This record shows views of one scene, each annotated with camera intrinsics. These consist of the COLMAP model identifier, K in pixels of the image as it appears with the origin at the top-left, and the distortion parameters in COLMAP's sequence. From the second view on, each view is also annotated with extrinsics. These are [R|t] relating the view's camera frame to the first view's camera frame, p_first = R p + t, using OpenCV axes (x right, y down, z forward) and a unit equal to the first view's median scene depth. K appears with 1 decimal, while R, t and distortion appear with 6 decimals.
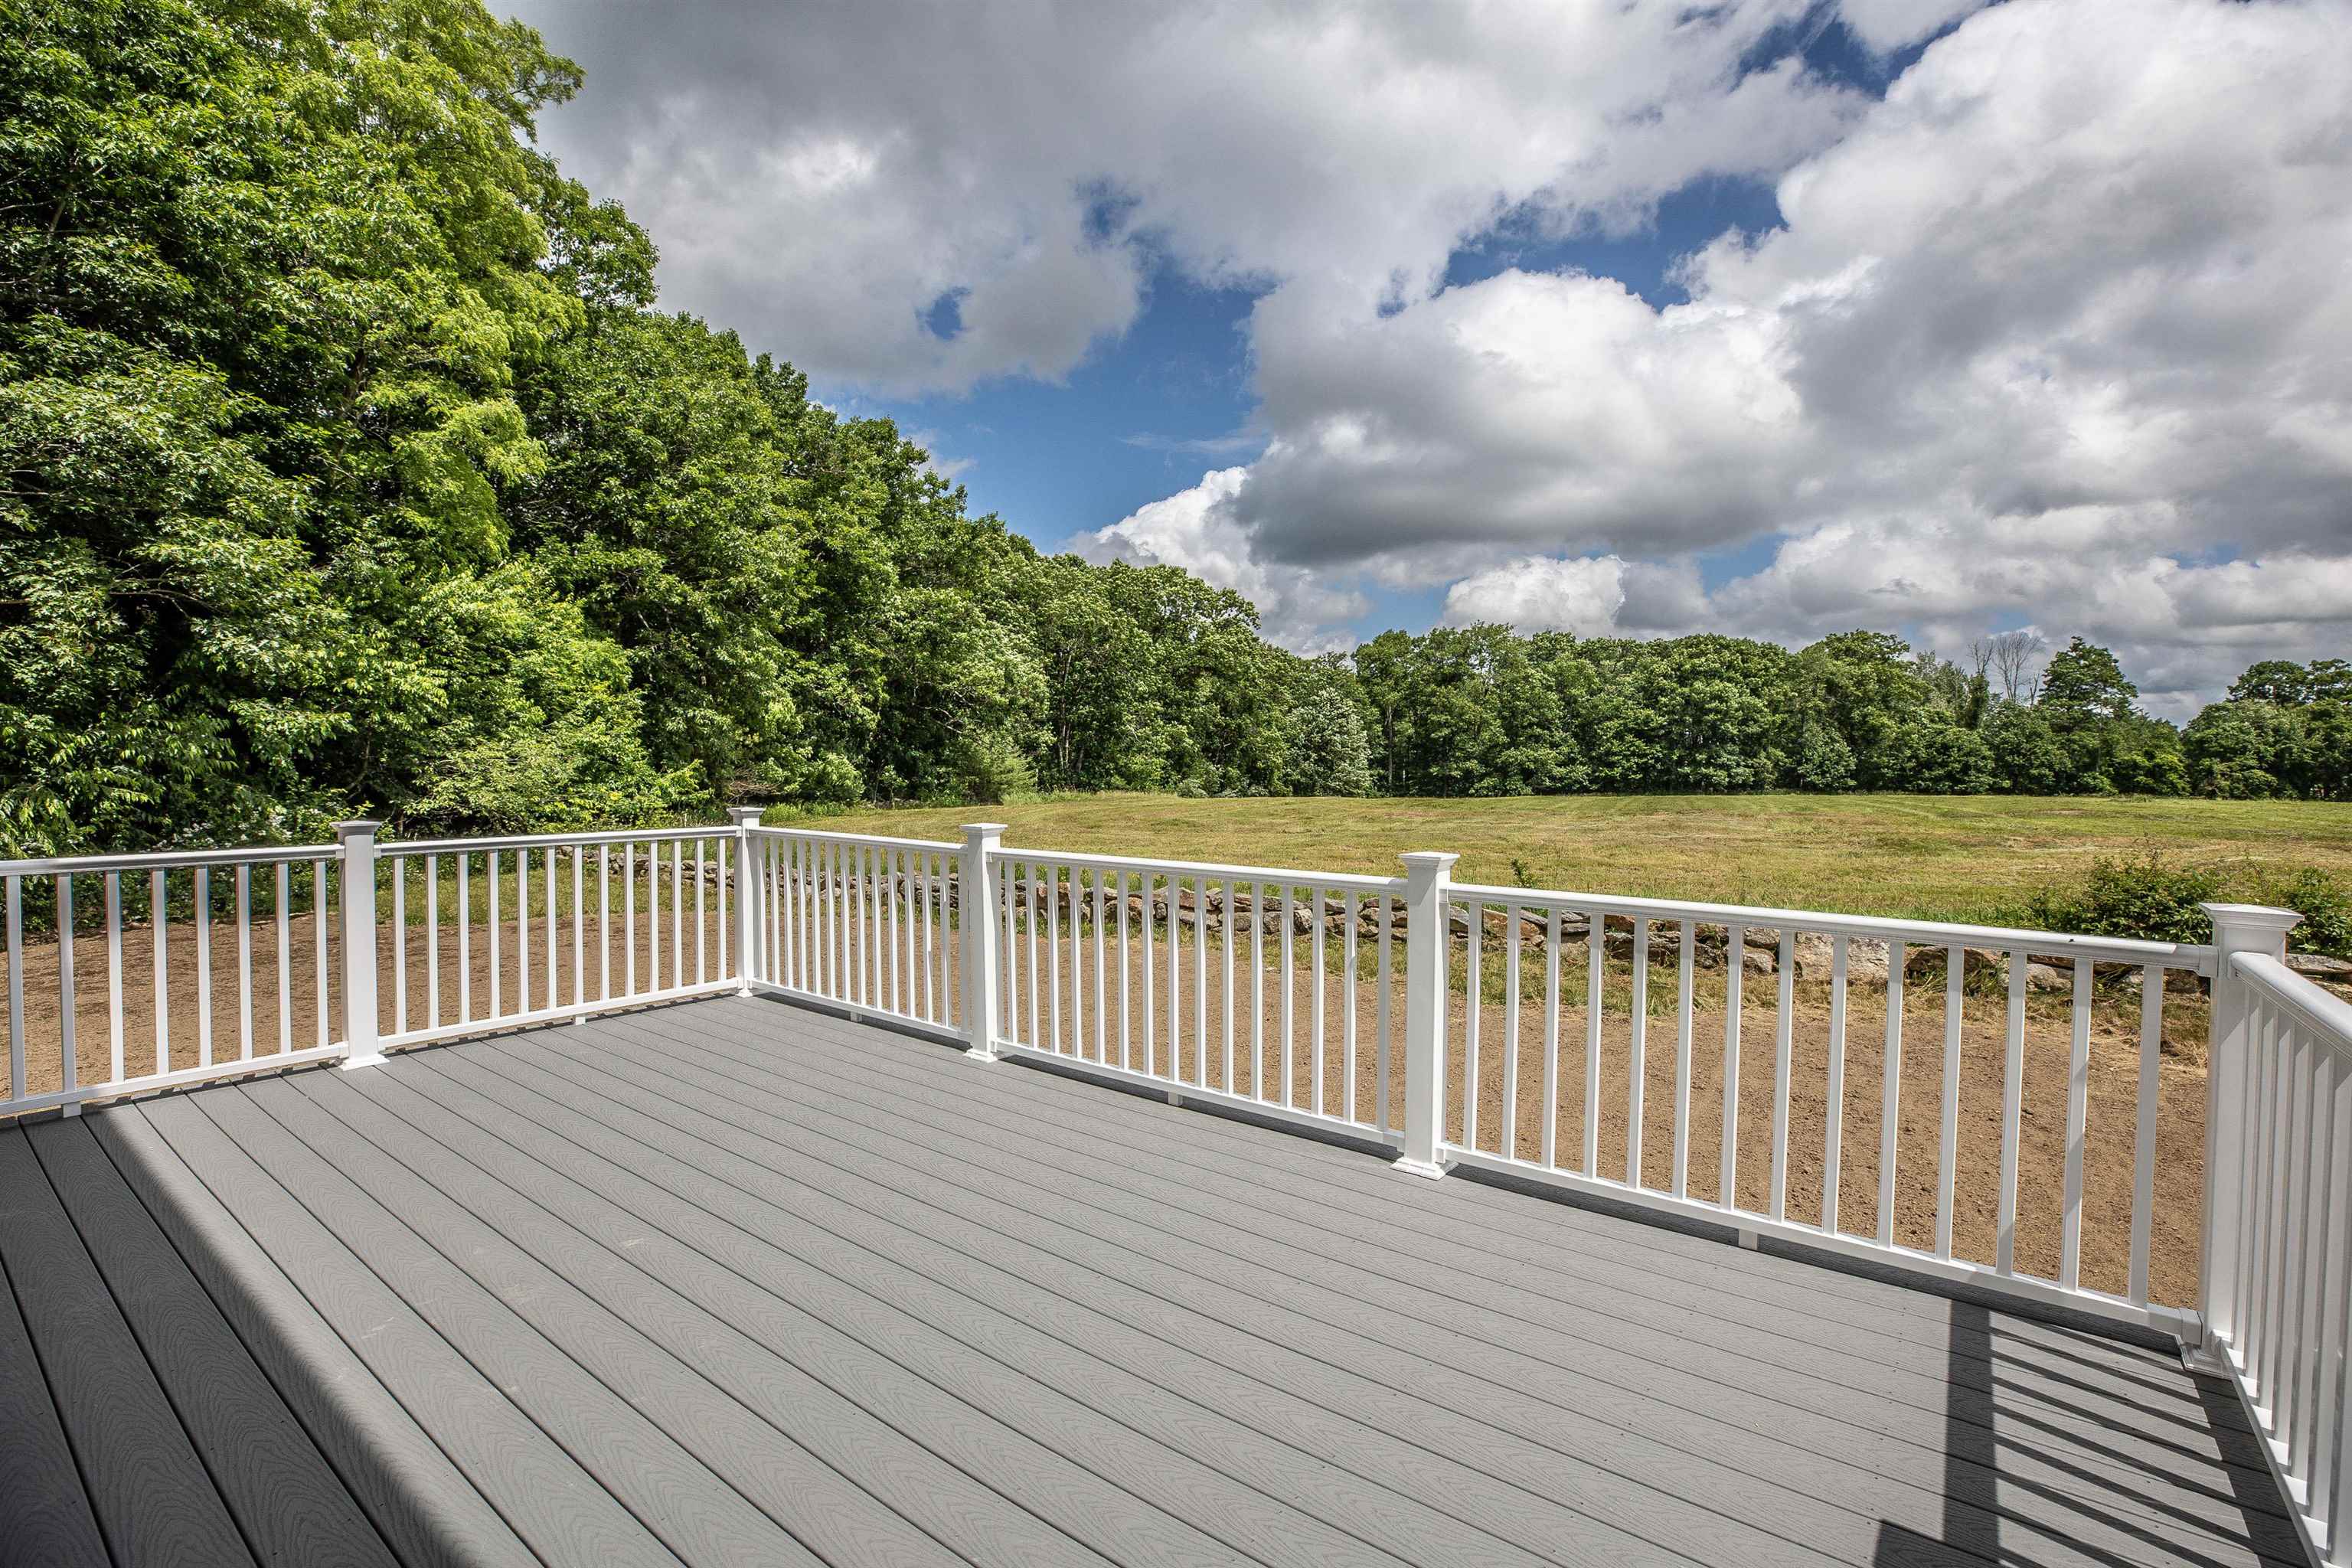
lens RADIAL K [[1064.7, 0, 1178.0], [0, 1064.7, 796.6], [0, 0, 1]] dist [-0.032487, 0.000415]
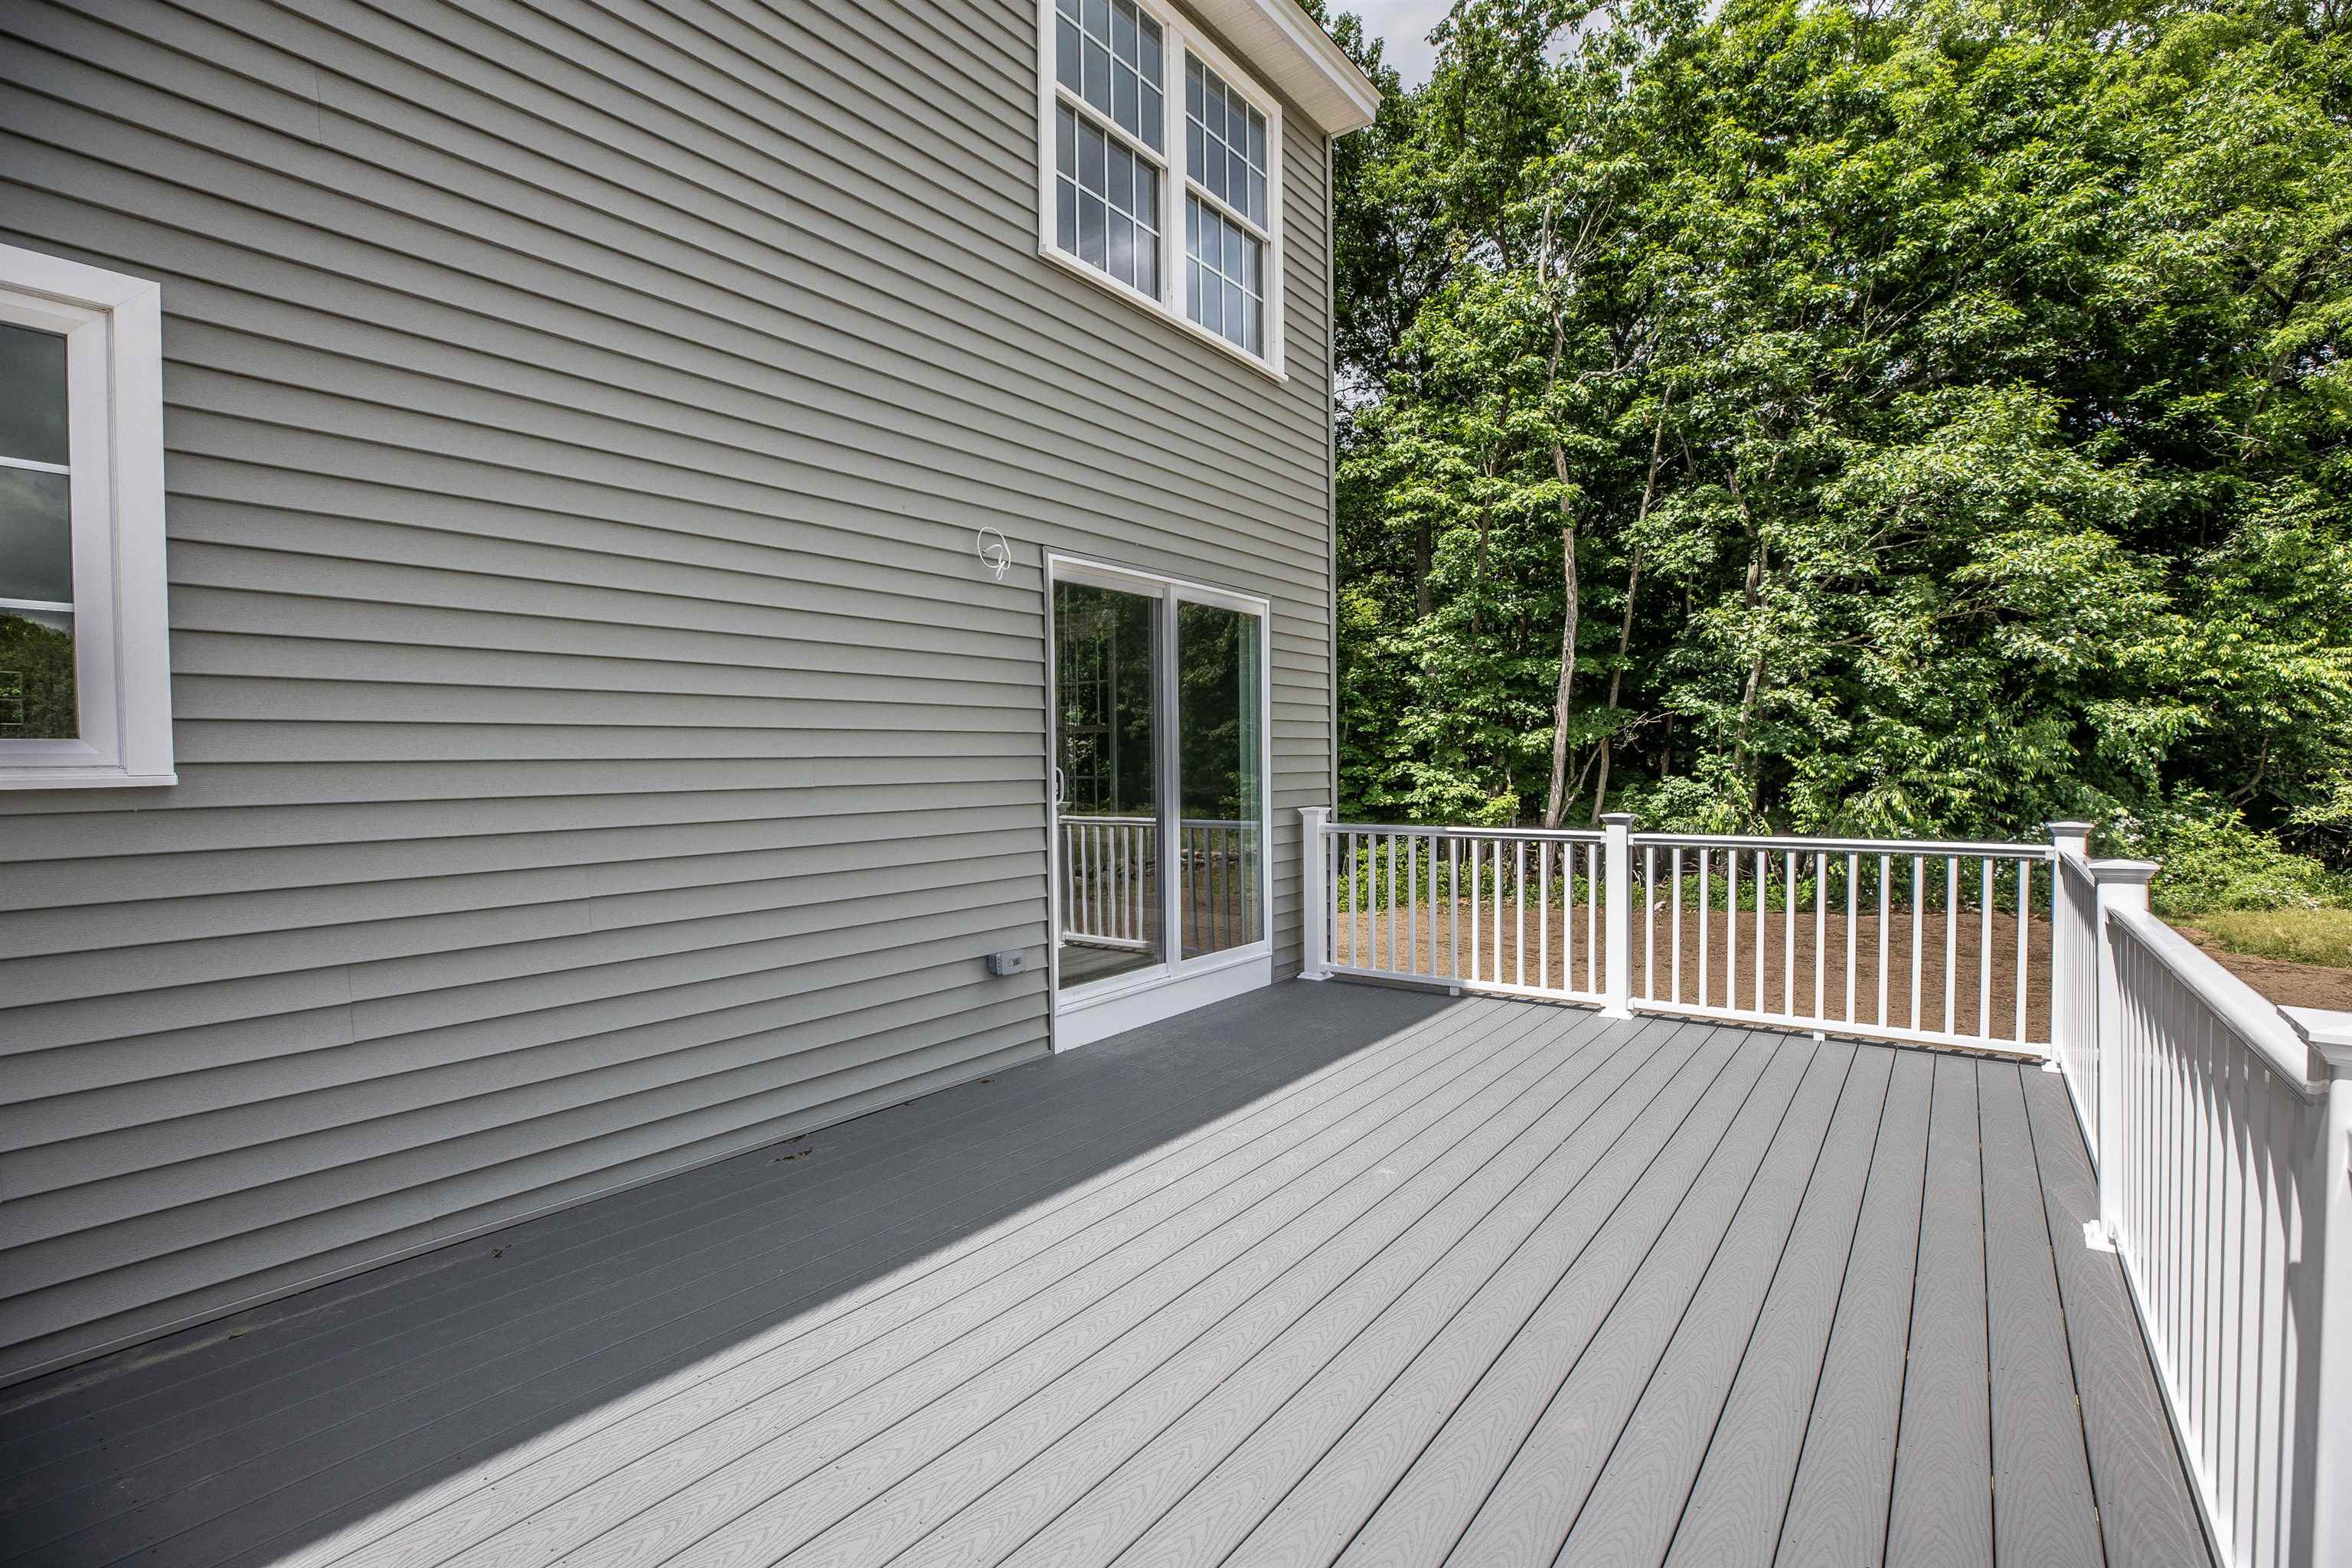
lens RADIAL K [[1064.7, 0, 1178.0], [0, 1064.7, 796.6], [0, 0, 1]] dist [-0.032487, 0.000415]
pose [[-0.007028, 0.022151, -0.999730, 0.137594], [-0.021286, 0.999525, 0.022296, -0.004277], [0.999749, 0.021437, -0.006553, 0.156254]]
